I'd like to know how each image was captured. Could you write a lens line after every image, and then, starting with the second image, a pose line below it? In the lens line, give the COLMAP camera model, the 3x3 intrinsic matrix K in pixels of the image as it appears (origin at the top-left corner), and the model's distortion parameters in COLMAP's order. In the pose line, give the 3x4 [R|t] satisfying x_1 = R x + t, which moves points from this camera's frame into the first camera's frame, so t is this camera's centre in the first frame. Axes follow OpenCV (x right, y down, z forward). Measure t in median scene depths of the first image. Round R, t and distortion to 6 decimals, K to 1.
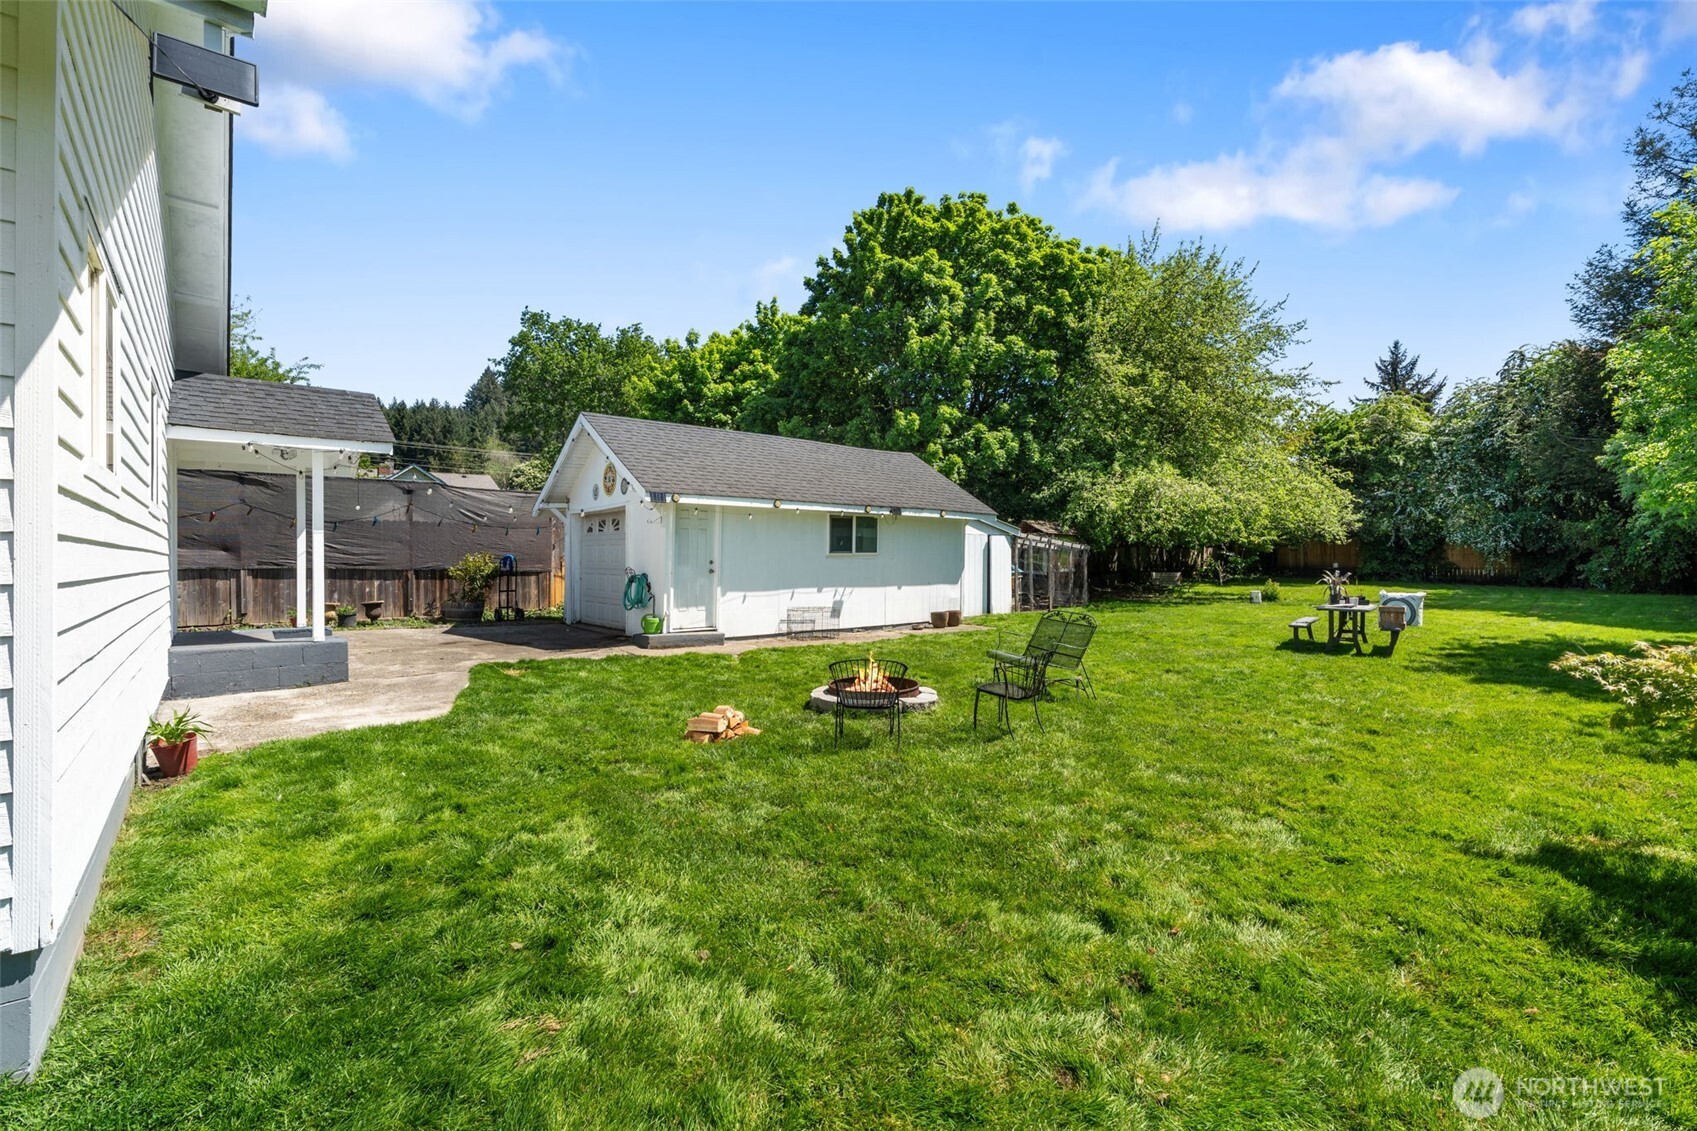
lens RADIAL K [[776.2, 0, 858.8], [0, 776.2, 556.8], [0, 0, 1]] dist [0.000782, 0.002338]
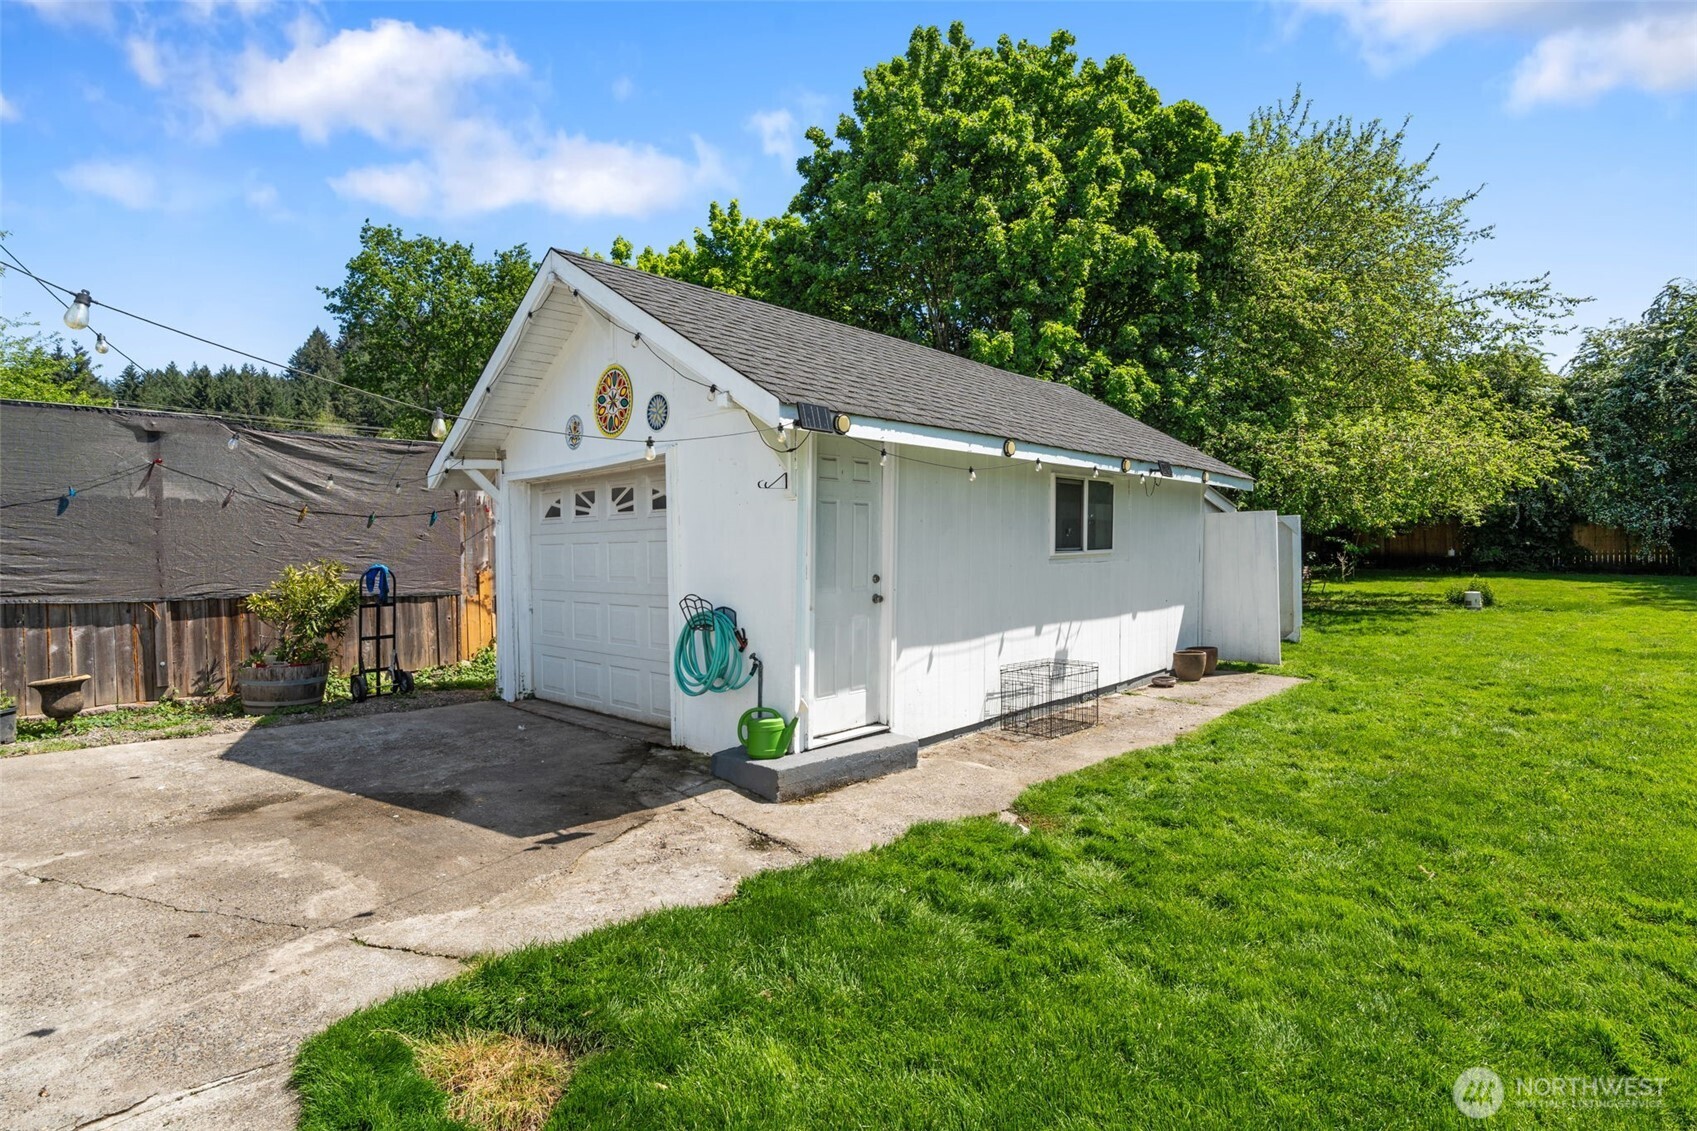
lens RADIAL K [[833.5, 0, 856.3], [0, 833.5, 565.0], [0, 0, 1]] dist [0.004848, -0.001580]
pose [[0.992299, -0.018320, 0.122503, -0.200593], [0.015706, 0.999629, 0.022267, -0.009244], [-0.122865, -0.020171, 0.992218, 0.407867]]
